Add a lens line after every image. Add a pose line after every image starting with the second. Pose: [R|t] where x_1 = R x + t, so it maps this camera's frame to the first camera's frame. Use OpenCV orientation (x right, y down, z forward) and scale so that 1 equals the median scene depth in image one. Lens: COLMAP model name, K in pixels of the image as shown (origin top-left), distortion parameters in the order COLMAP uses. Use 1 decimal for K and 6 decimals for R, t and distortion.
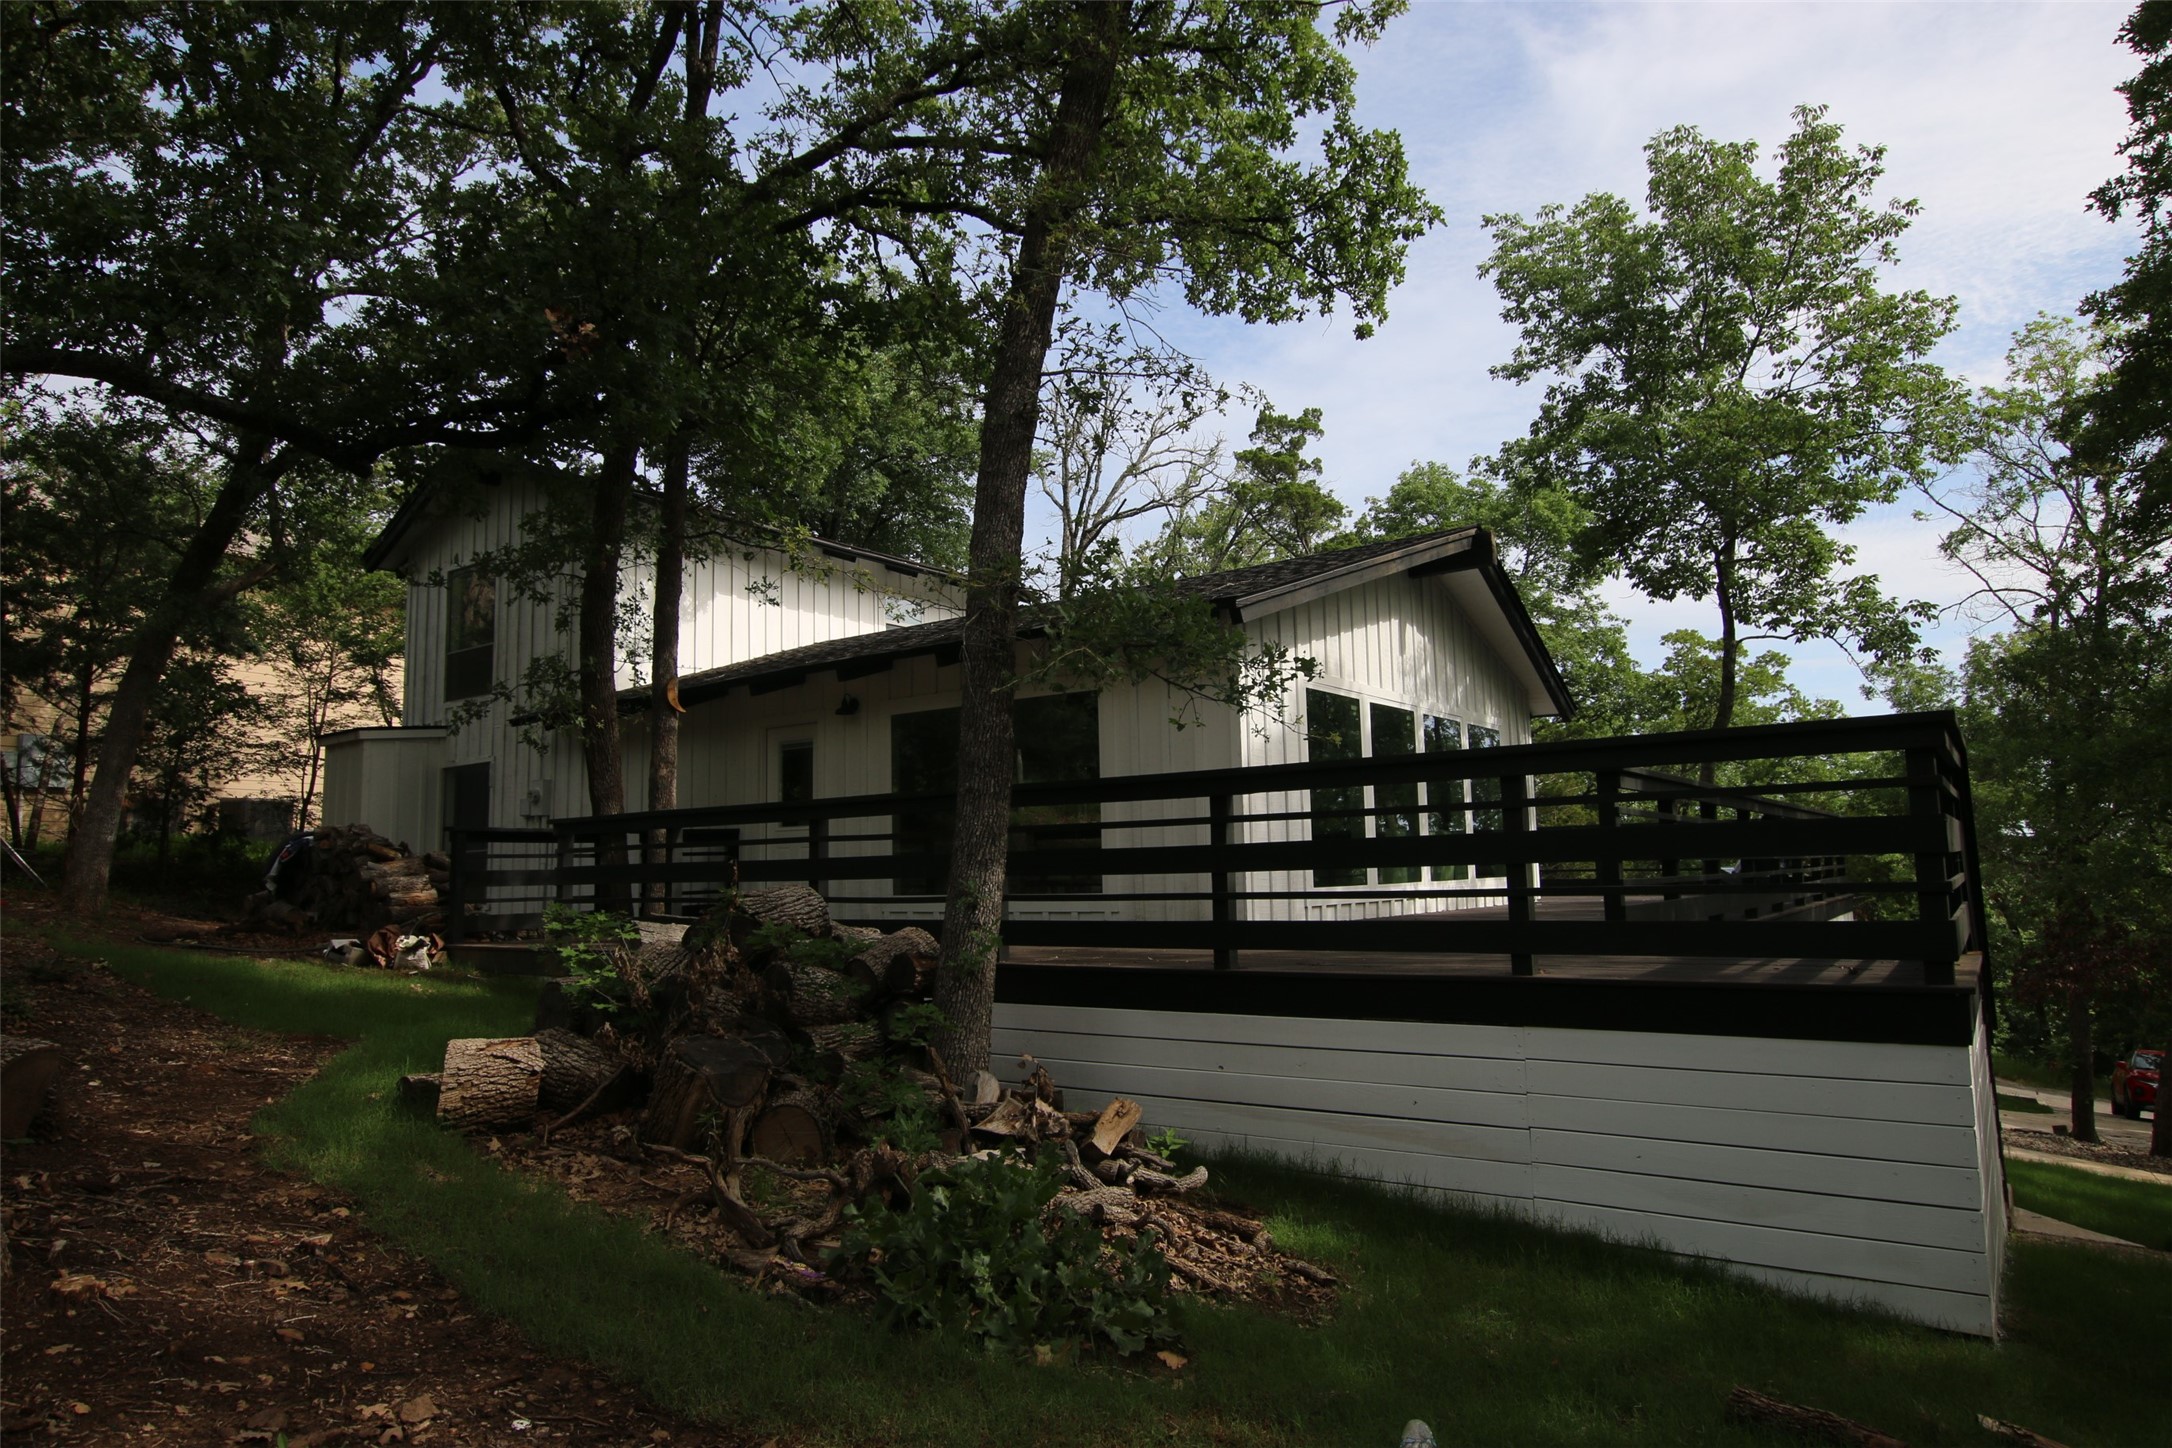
lens RADIAL K [[1300.6, 0, 1085.2], [0, 1300.6, 755.0], [0, 0, 1]] dist [0.003696, 0.000848]
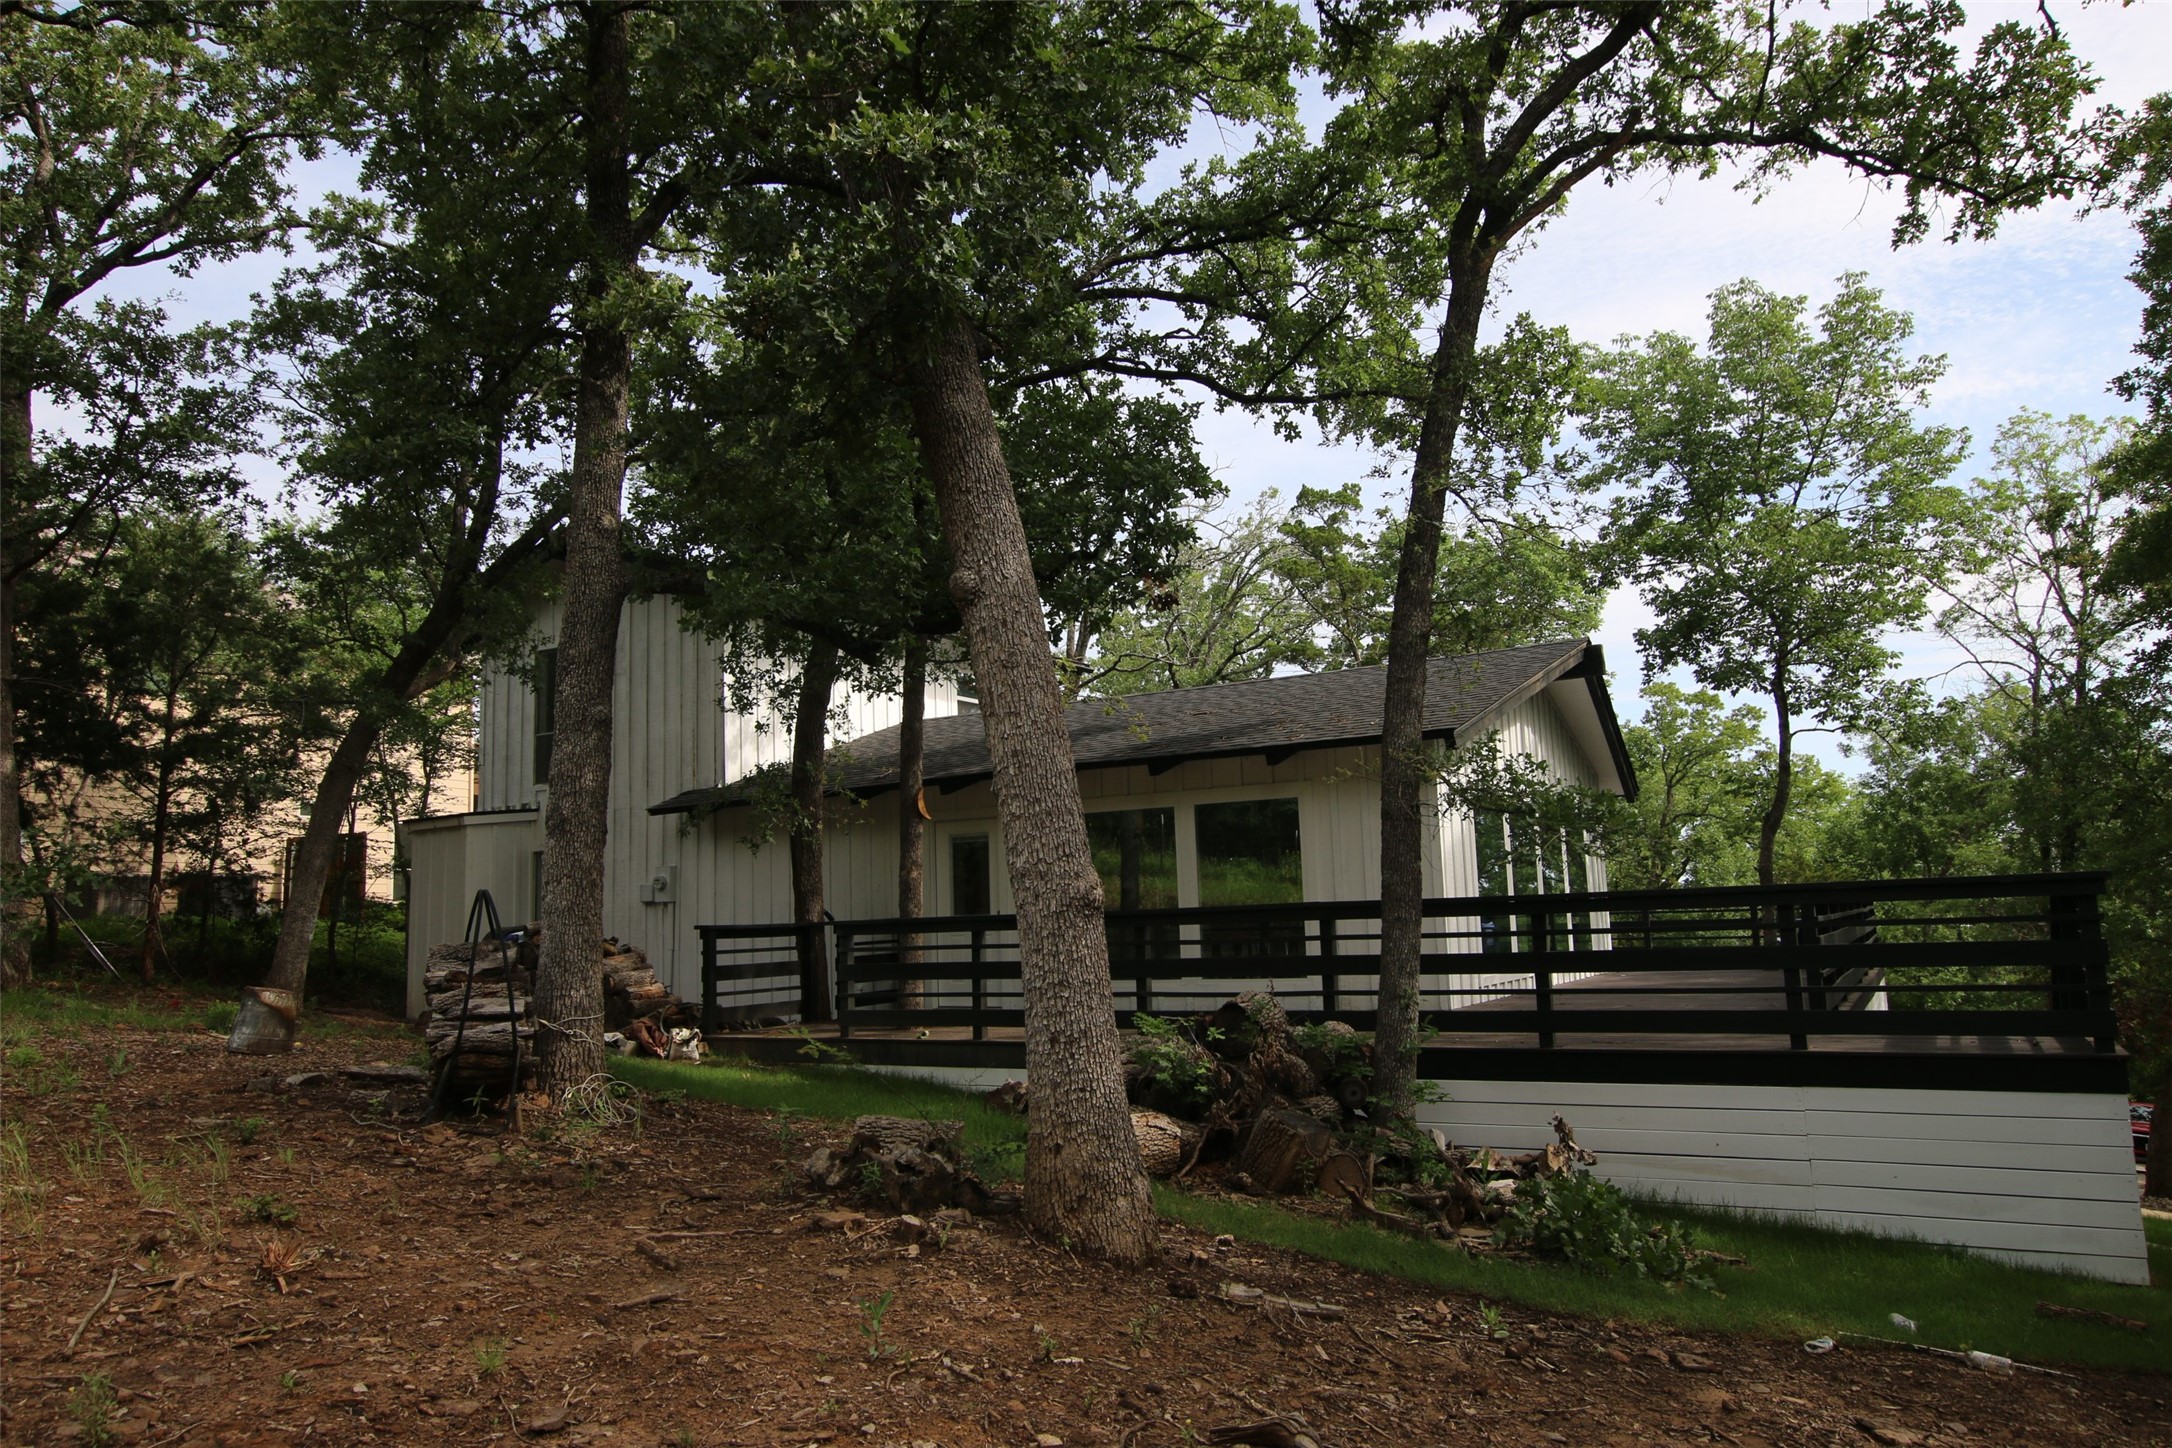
lens RADIAL K [[1527.8, 0, 1086.0], [0, 1527.8, 724.0], [0, 0, 1]] dist [-0.007449, 0.046503]
pose [[0.994225, 0.004275, 0.107226, -0.230060], [0.000348, 0.999072, -0.043060, -0.041845], [-0.107311, 0.042849, 0.993302, -0.215434]]
